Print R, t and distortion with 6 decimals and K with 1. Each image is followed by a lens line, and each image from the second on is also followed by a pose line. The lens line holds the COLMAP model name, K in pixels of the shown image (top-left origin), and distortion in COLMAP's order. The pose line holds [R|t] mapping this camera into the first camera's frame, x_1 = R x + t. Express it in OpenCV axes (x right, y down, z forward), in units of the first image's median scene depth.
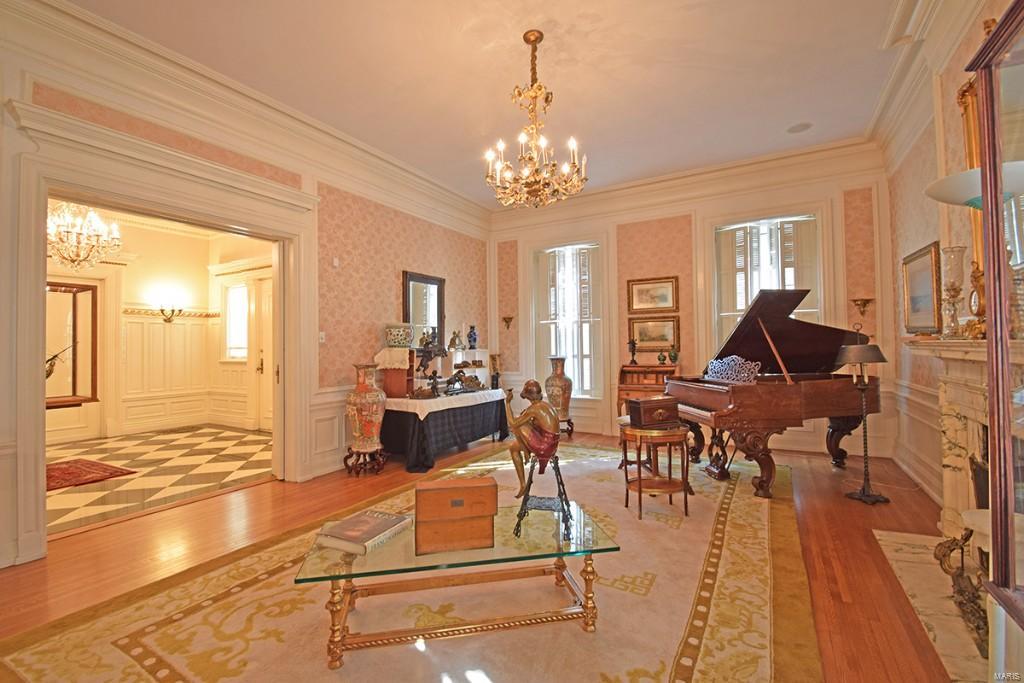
lens RADIAL K [[445.0, 0, 509.2], [0, 445.0, 339.2], [0, 0, 1]] dist [-0.003171, 0.000055]
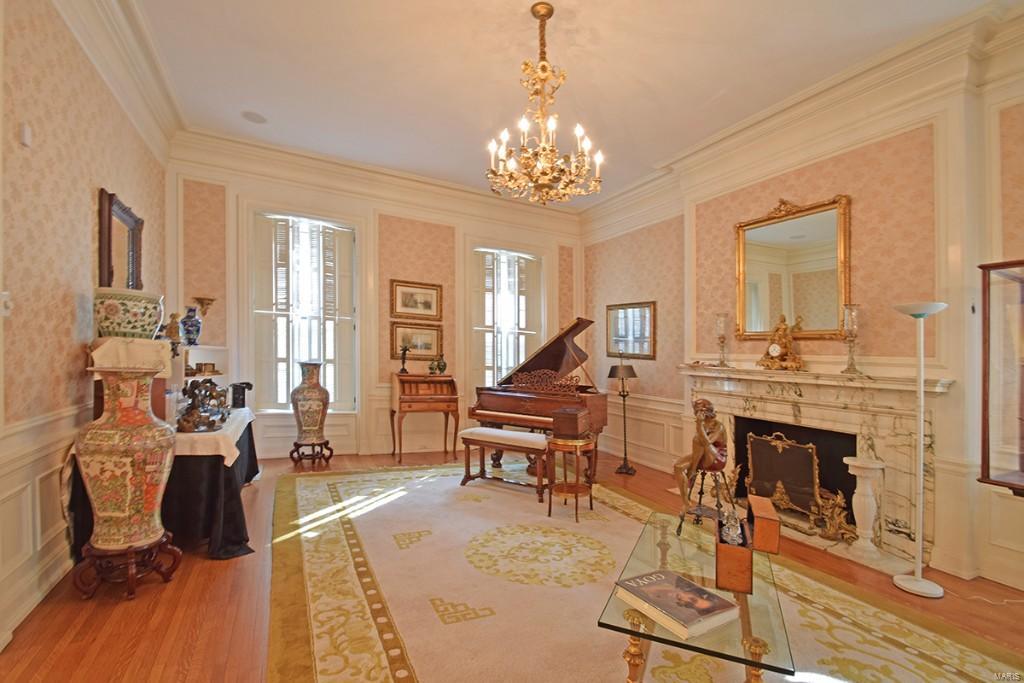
lens RADIAL K [[478.3, 0, 511.0], [0, 478.3, 346.1], [0, 0, 1]] dist [0.001642, -0.000684]
pose [[0.545296, 0.059950, 0.836097, -0.416125], [-0.069773, 0.997224, -0.025998, 0.010551], [-0.835334, -0.044160, 0.547966, 0.271854]]
